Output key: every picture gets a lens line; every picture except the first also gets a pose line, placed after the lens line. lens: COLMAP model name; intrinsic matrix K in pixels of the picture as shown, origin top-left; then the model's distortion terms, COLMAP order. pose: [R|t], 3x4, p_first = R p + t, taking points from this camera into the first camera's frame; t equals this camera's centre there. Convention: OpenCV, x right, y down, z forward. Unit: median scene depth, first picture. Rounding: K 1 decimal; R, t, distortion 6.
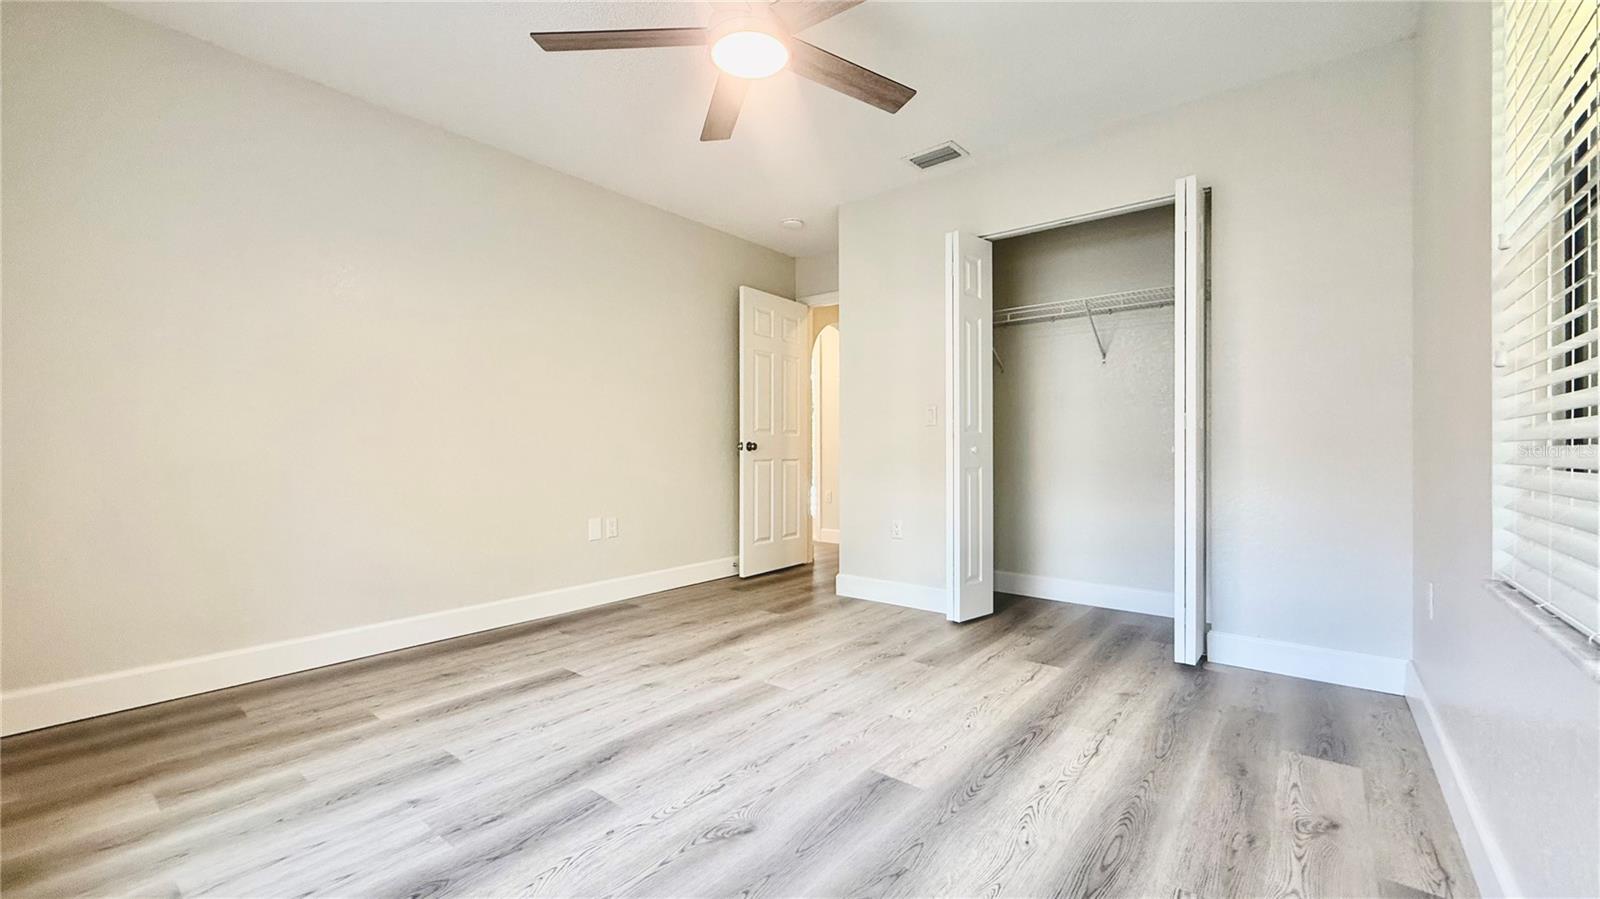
lens RADIAL K [[639.6, 0, 796.8], [0, 639.6, 449.4], [0, 0, 1]] dist [0.000094, 0.000197]
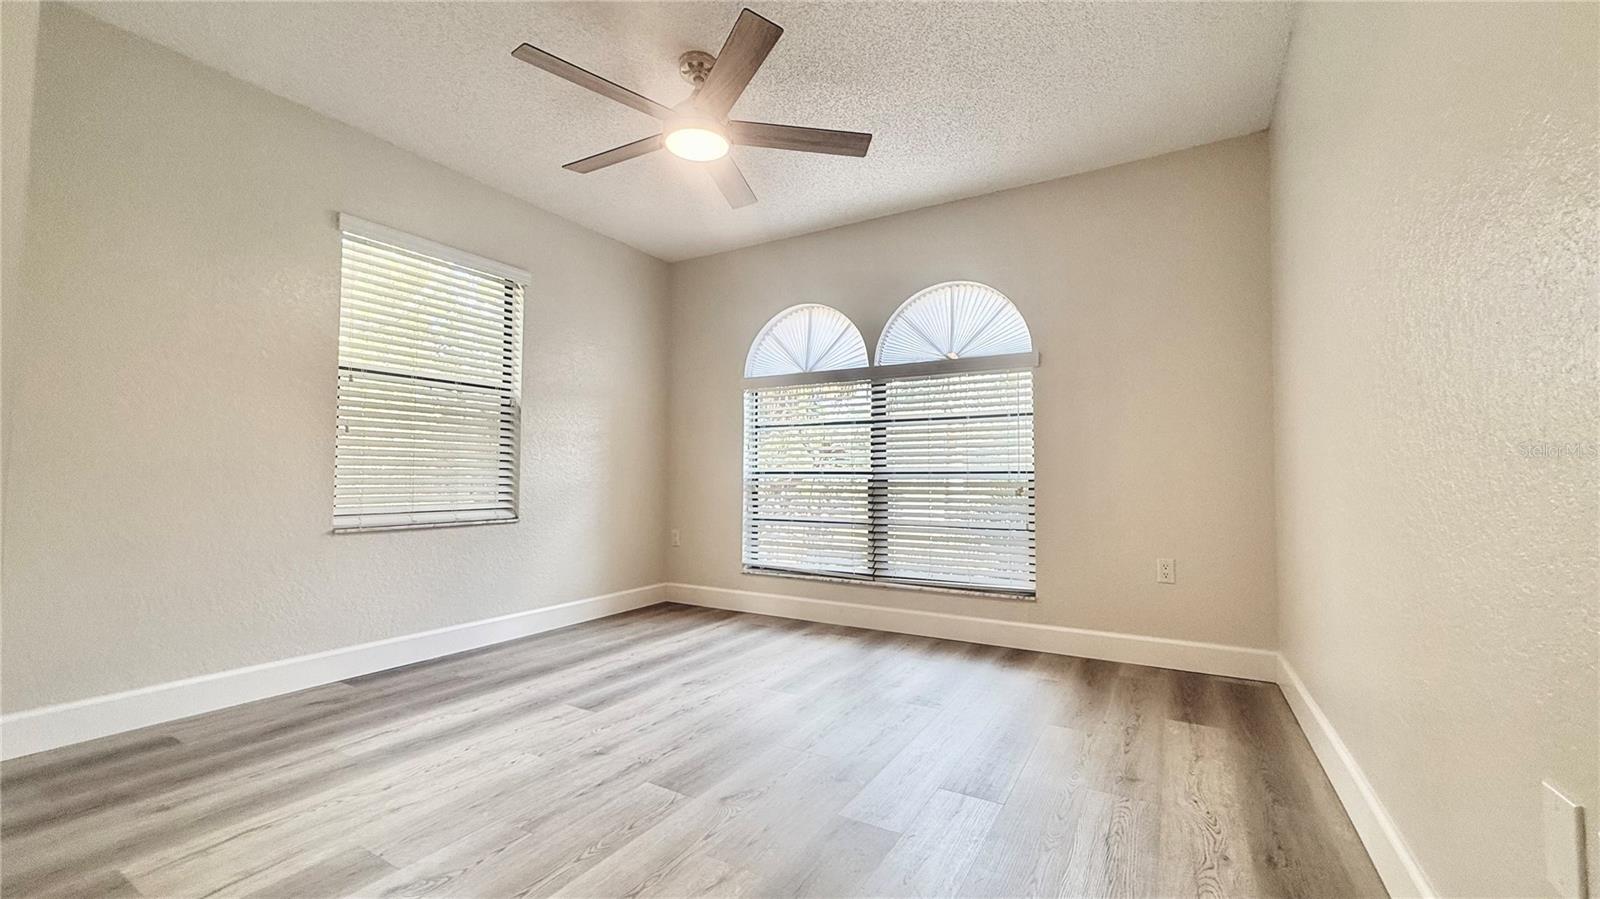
lens RADIAL K [[639.6, 0, 796.8], [0, 639.6, 449.4], [0, 0, 1]] dist [0.000094, 0.000197]
pose [[-0.988716, -0.010059, -0.149462, -0.073771], [-0.003118, 0.998909, -0.046601, 0.017237], [0.149768, -0.045609, -0.987669, 1.940265]]
